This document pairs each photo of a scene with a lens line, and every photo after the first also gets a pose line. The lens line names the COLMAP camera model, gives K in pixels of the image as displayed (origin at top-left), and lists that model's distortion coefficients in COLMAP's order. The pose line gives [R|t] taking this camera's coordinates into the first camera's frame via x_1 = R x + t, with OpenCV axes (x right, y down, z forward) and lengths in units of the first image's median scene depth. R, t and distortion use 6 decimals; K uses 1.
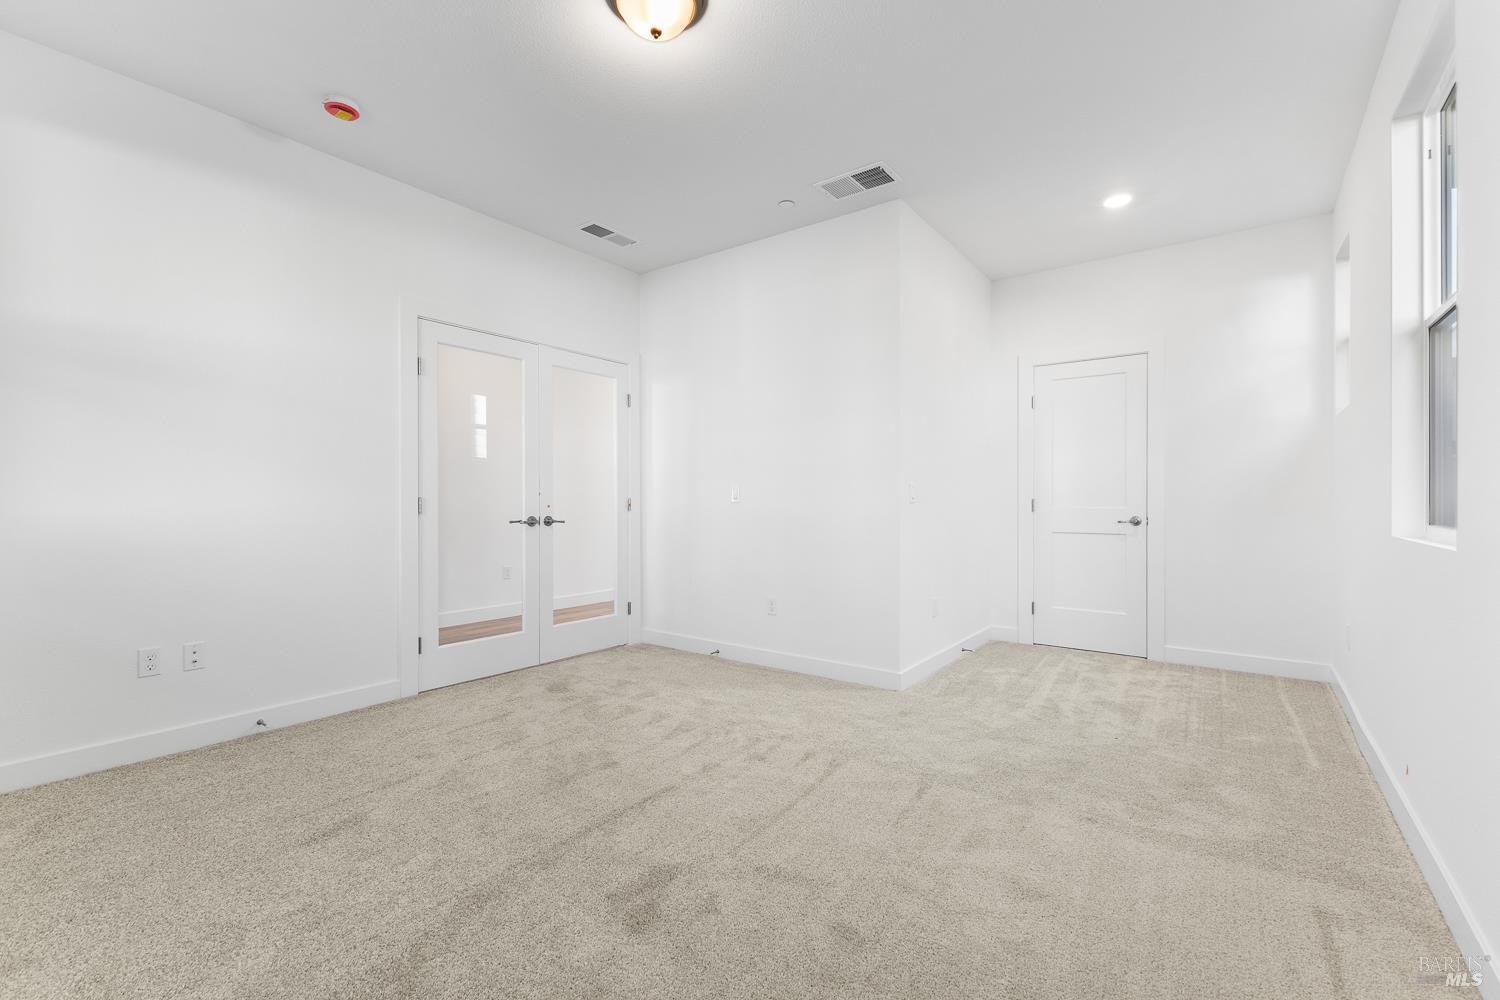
lens RADIAL K [[657.6, 0, 745.9], [0, 657.6, 493.6], [0, 0, 1]] dist [0.011777, 0.000000]
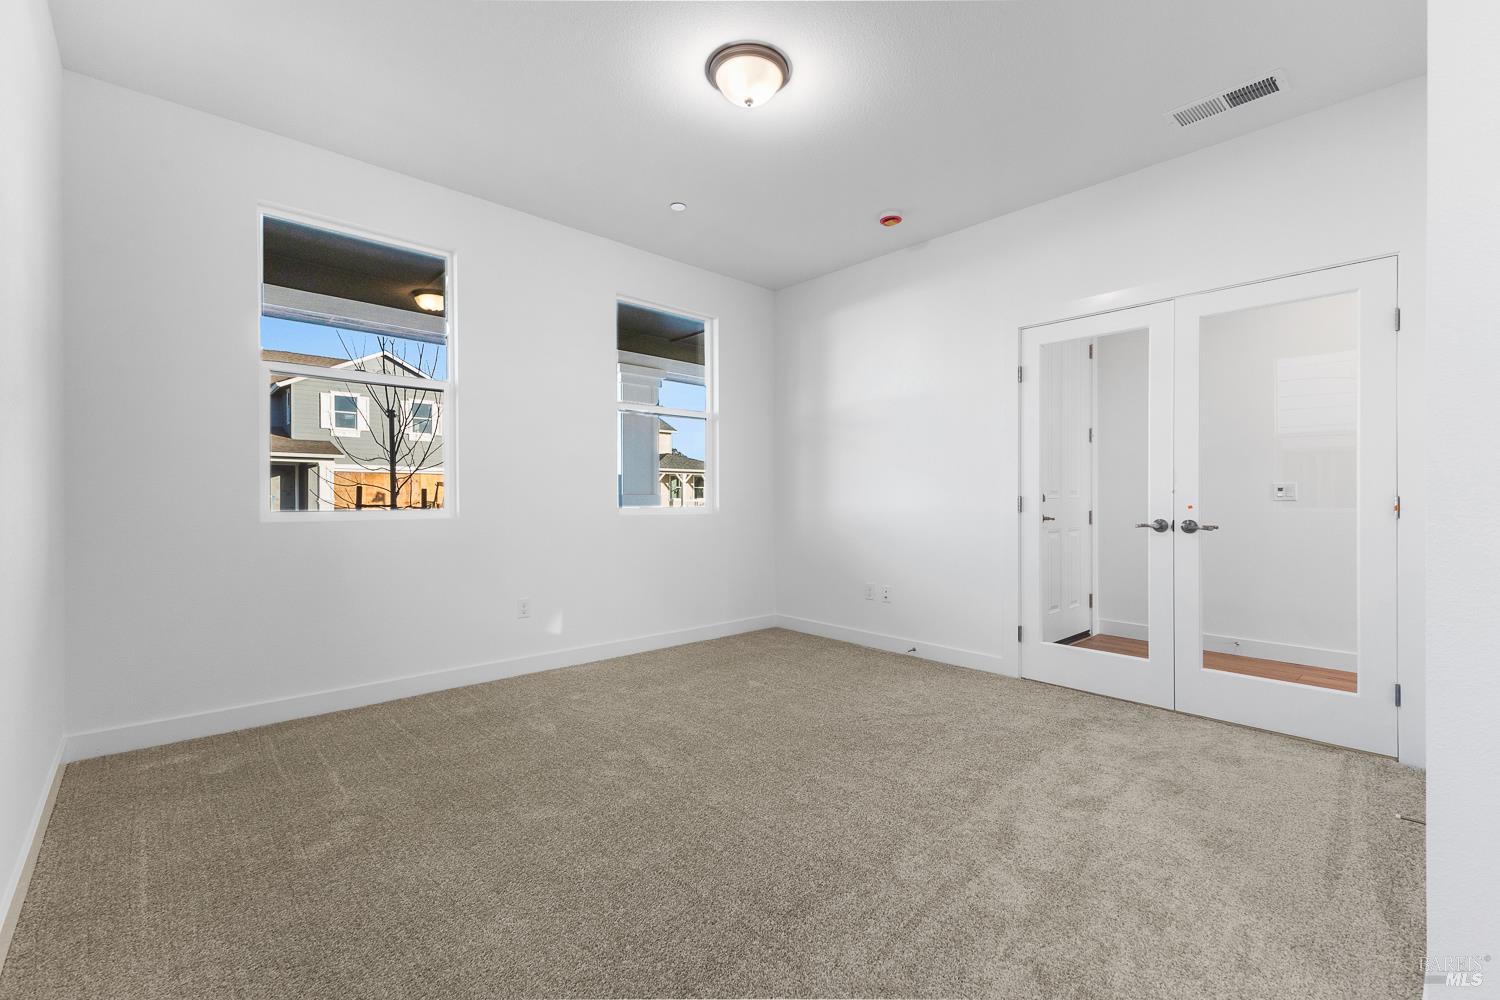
lens RADIAL K [[657.6, 0, 745.9], [0, 657.6, 493.6], [0, 0, 1]] dist [0.011777, 0.000000]
pose [[-0.198030, -0.007351, -0.980168, 0.569530], [0.004973, 0.999951, -0.008504, 0.007838], [0.980183, -0.006558, -0.197984, 0.681035]]
